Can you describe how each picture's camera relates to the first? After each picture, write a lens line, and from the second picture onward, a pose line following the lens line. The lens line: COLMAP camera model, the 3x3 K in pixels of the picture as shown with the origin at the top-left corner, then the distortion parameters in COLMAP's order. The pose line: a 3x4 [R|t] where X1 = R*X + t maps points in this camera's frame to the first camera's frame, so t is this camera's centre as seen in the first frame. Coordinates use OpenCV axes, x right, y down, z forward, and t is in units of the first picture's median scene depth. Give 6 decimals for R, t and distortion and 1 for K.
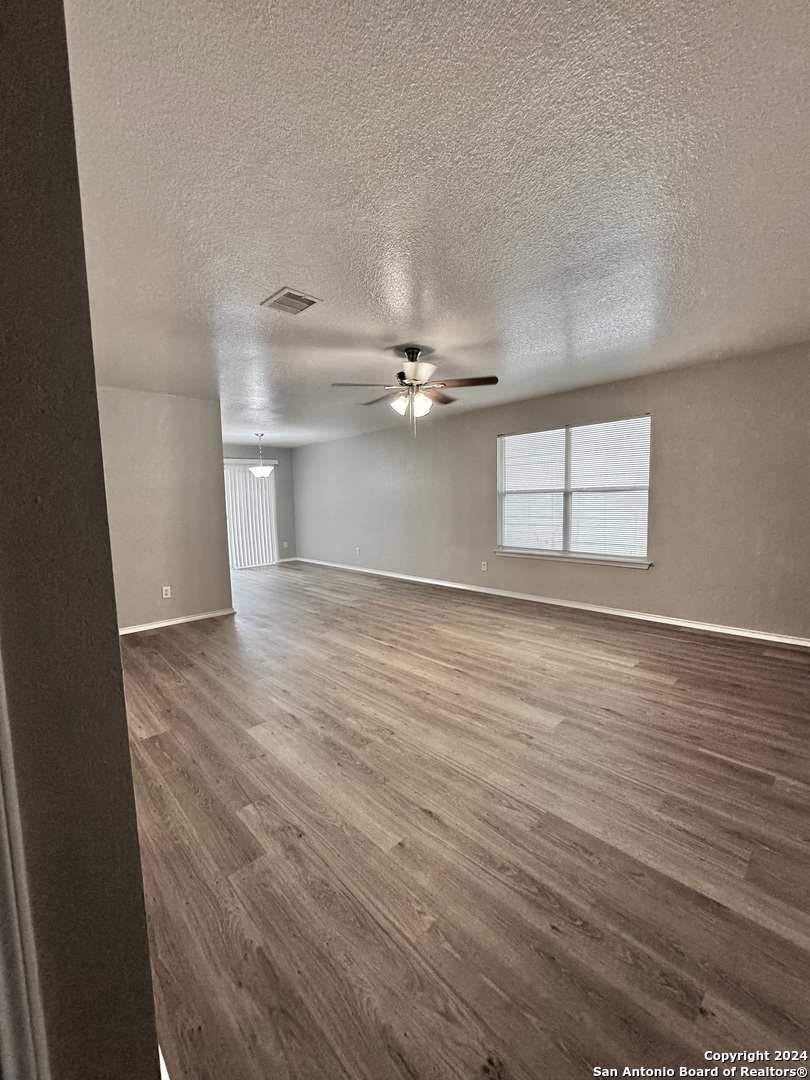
lens RADIAL K [[428.5, 0, 405.0], [0, 428.5, 540.0], [0, 0, 1]] dist [-0.001850, -0.000098]
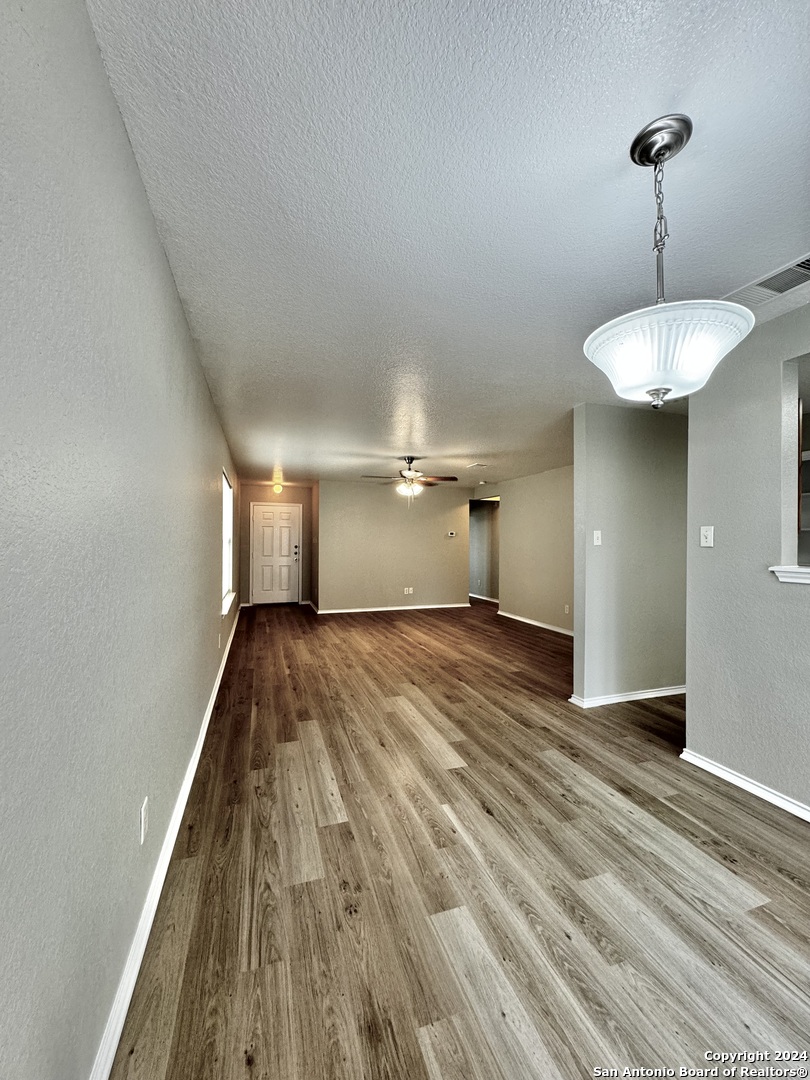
lens RADIAL K [[430.3, 0, 405.0], [0, 430.3, 540.0], [0, 0, 1]] dist [0.000373, -0.000033]
pose [[-0.906670, 0.023418, 0.421190, -0.652765], [0.057042, 0.996093, 0.067410, -0.222546], [-0.417966, 0.085144, -0.904464, 2.482882]]
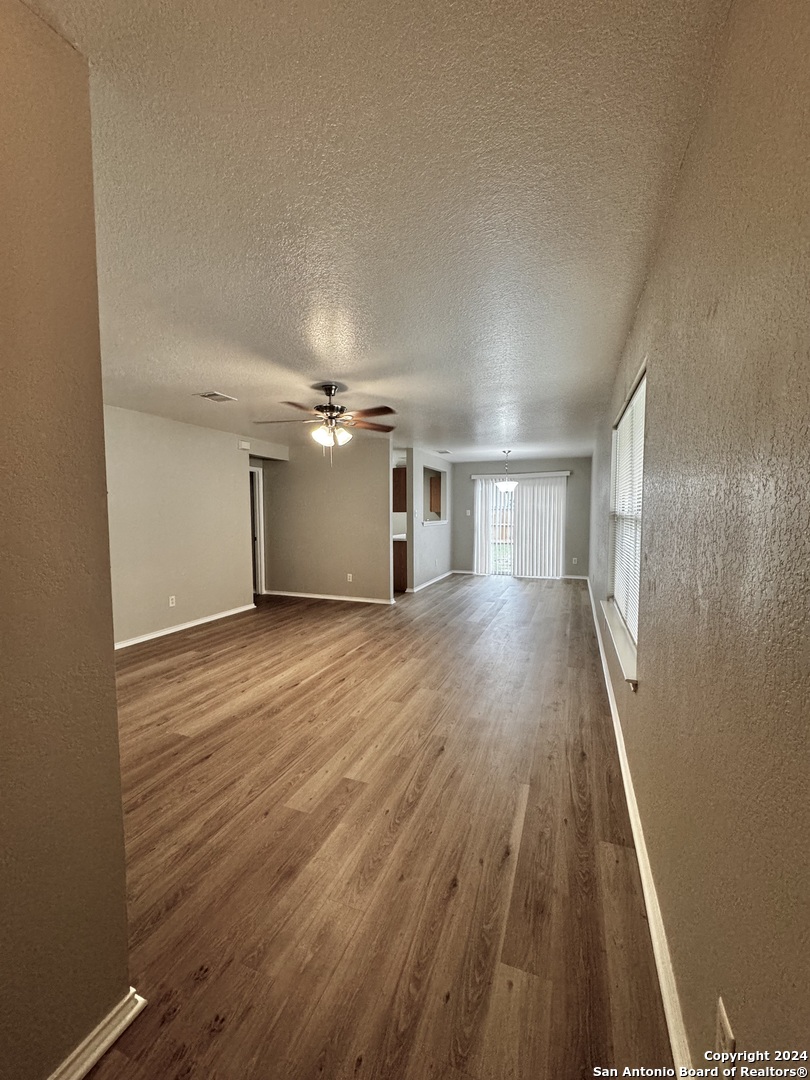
lens RADIAL K [[430.3, 0, 405.0], [0, 430.3, 540.0], [0, 0, 1]] dist [0.000373, -0.000033]
pose [[0.419822, 0.082177, -0.903879, 1.074801], [-0.091737, 0.994634, 0.047819, -0.118364], [0.902959, 0.062844, 0.425108, 0.704124]]
